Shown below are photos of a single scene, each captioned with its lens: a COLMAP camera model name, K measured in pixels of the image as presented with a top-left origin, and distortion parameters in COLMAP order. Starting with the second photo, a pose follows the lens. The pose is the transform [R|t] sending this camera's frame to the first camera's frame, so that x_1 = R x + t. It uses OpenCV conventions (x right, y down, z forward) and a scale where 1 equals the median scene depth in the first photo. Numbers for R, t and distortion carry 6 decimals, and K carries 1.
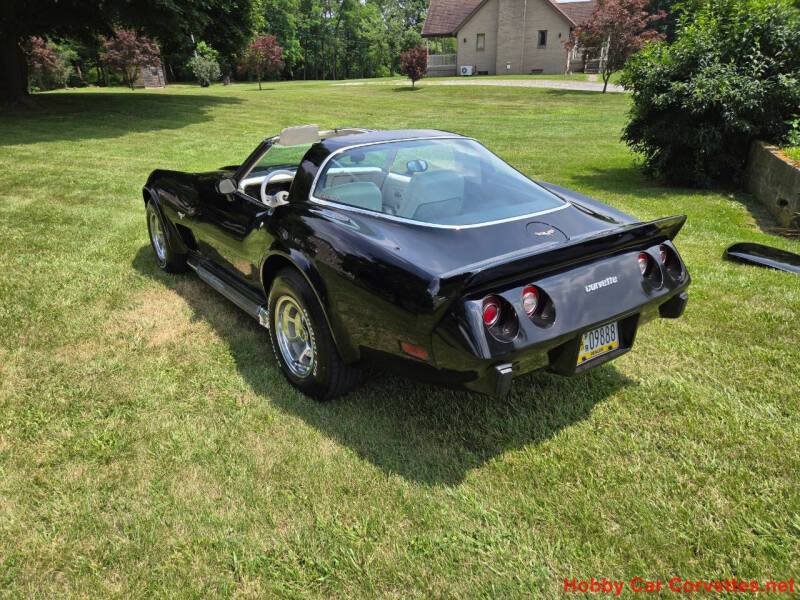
lens RADIAL K [[538.0, 0, 396.6], [0, 538.0, 303.8], [0, 0, 1]] dist [0.043938, -0.039792]
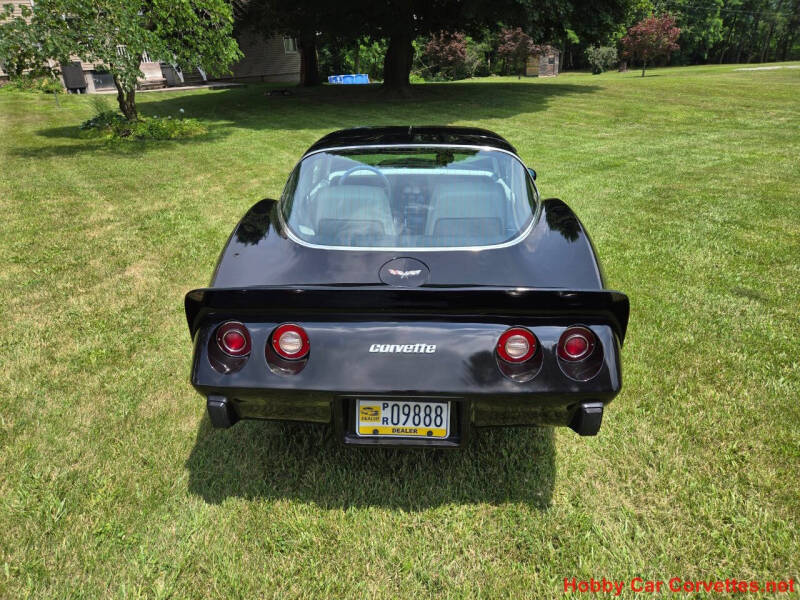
lens RADIAL K [[538.0, 0, 400.3], [0, 538.0, 304.3], [0, 0, 1]] dist [0.043938, -0.039792]
pose [[0.783673, 0.234245, -0.575314, 0.129590], [-0.221663, 0.970653, 0.093269, -0.027338], [0.580278, 0.054433, 0.812598, 0.057305]]
